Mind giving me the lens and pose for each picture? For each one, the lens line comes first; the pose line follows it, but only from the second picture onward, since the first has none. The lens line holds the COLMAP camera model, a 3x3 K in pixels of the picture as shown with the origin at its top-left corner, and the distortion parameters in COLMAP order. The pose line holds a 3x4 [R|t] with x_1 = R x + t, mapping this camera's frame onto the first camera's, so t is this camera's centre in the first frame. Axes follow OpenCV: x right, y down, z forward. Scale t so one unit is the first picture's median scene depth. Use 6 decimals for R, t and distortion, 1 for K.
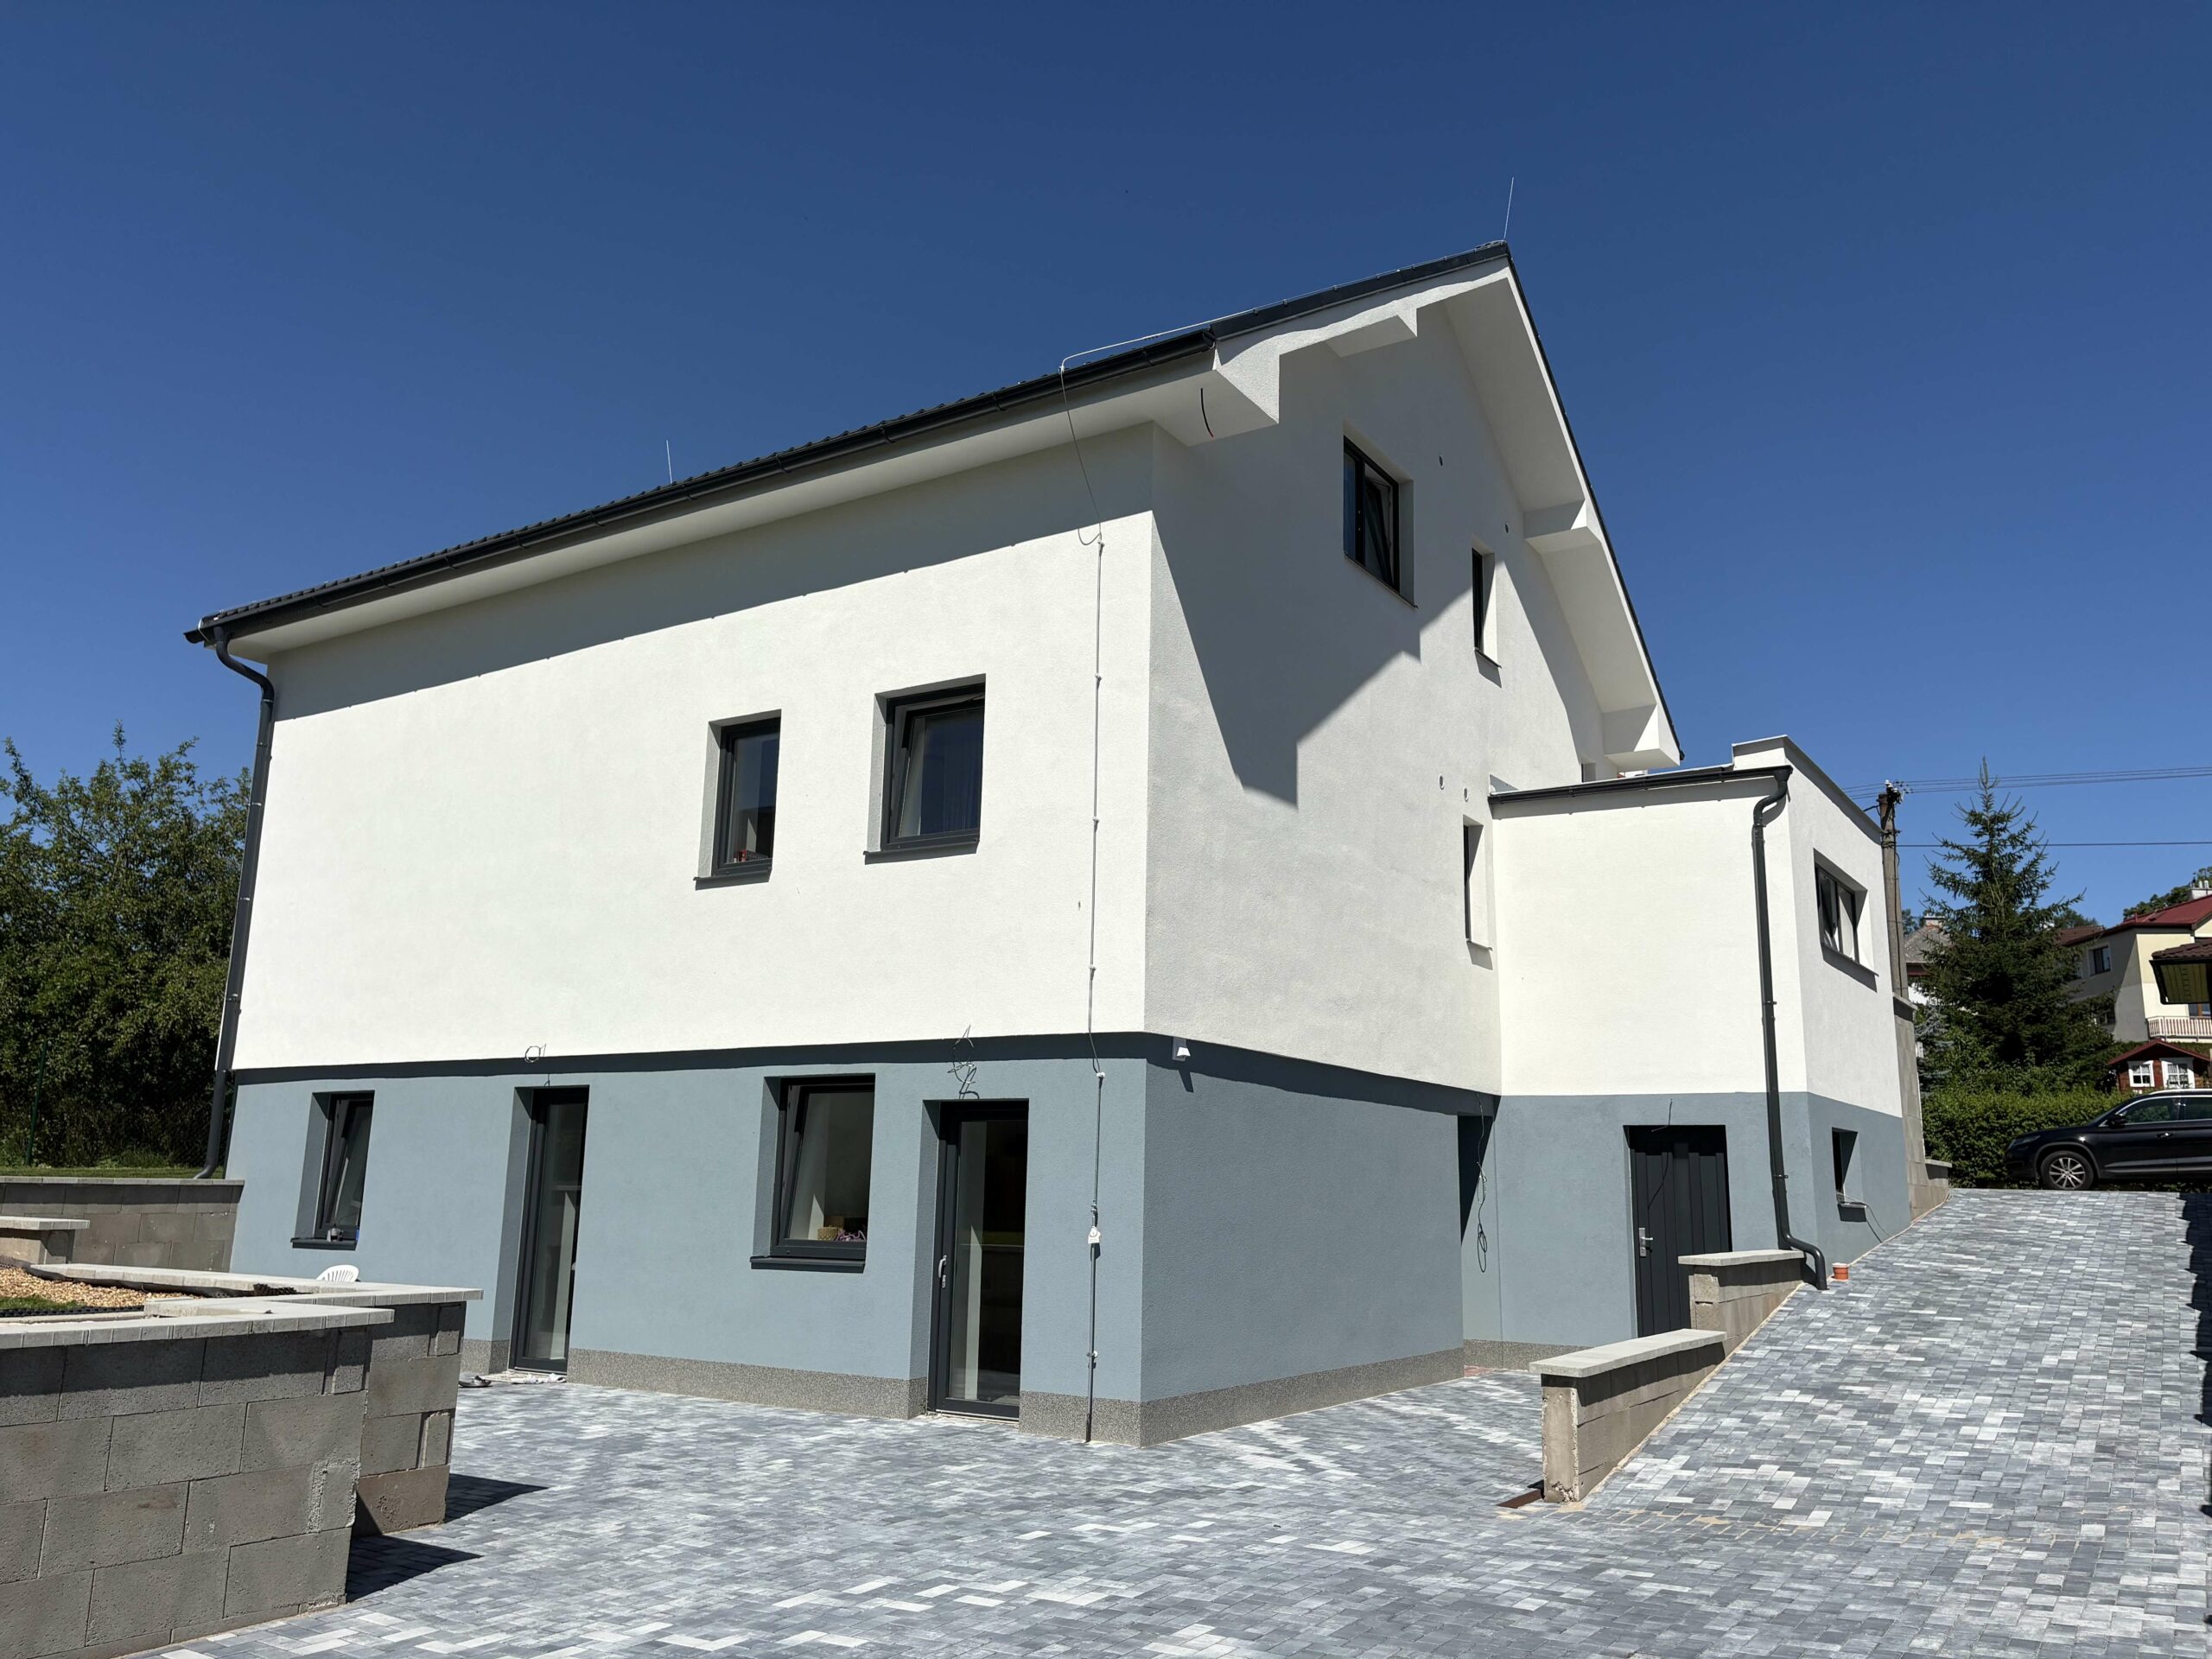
lens RADIAL K [[1669.6, 0, 1148.0], [0, 1669.6, 827.9], [0, 0, 1]] dist [0.039285, -0.039449]
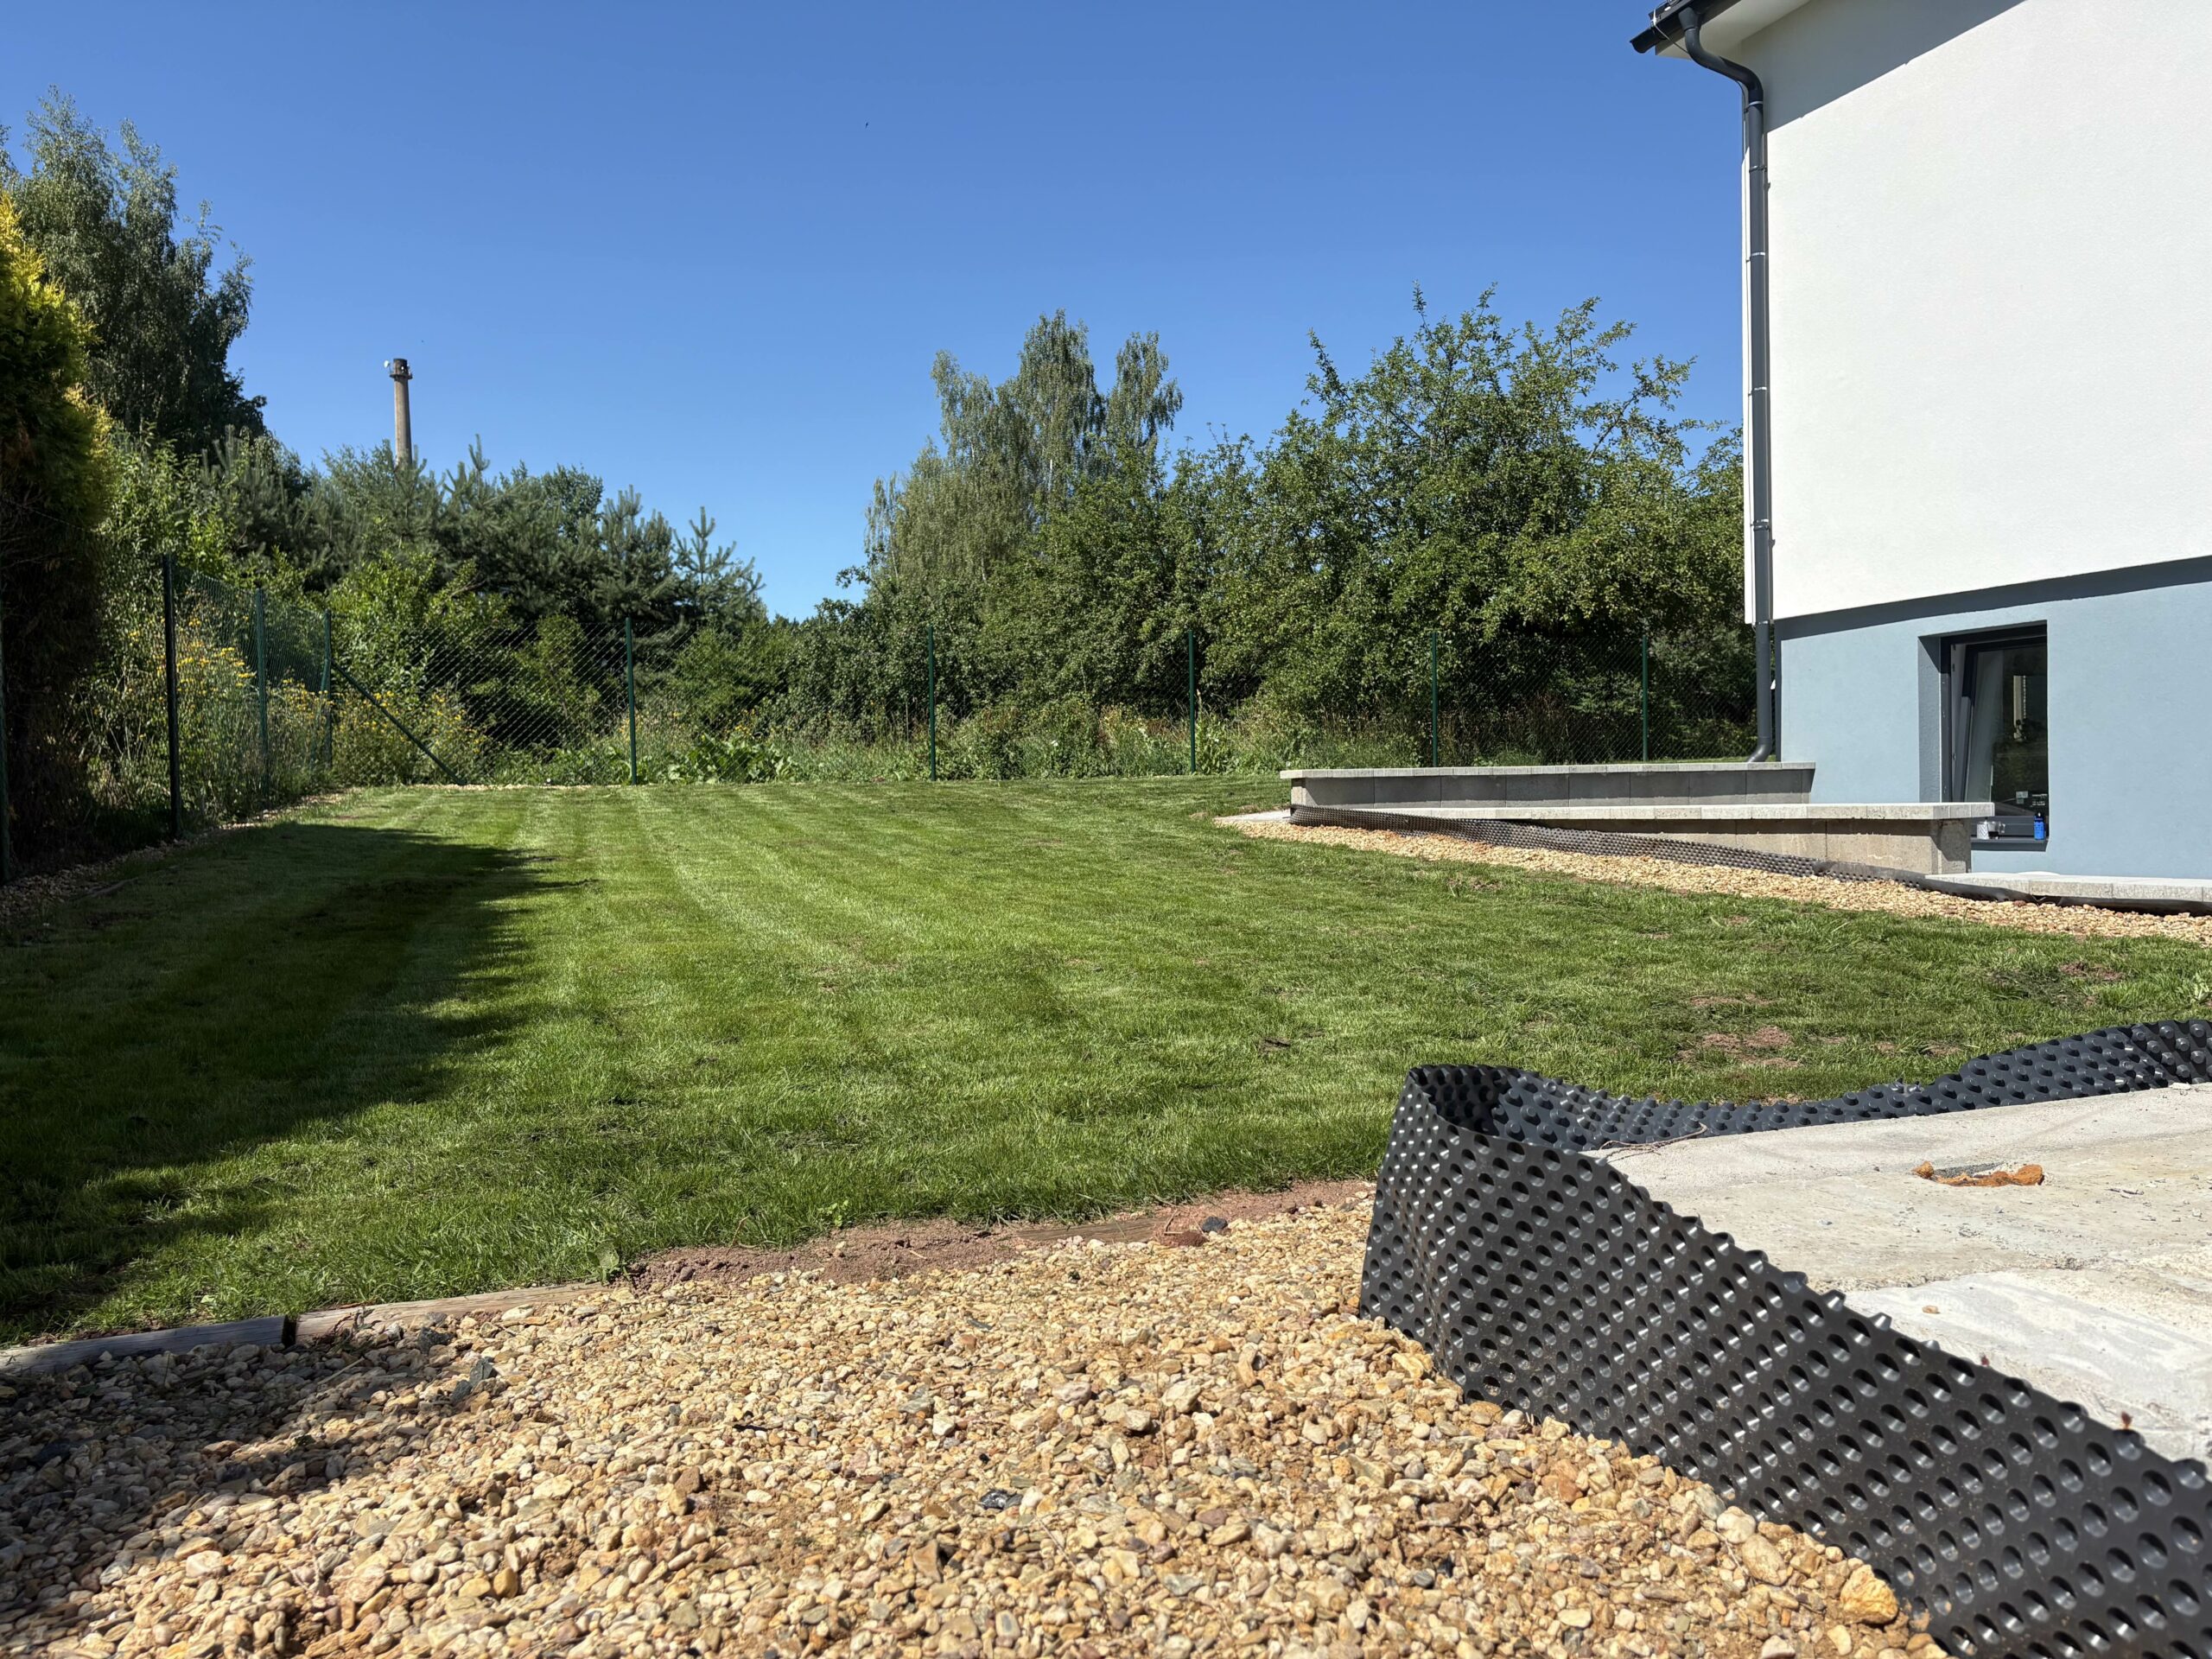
lens RADIAL K [[1669.6, 0, 1071.9], [0, 1669.6, 841.6], [0, 0, 1]] dist [0.039285, -0.039449]
pose [[0.786500, -0.018431, -0.617315, -0.390261], [0.163709, 0.970019, 0.179616, 0.063565], [0.595497, -0.242328, 0.765938, 0.256439]]
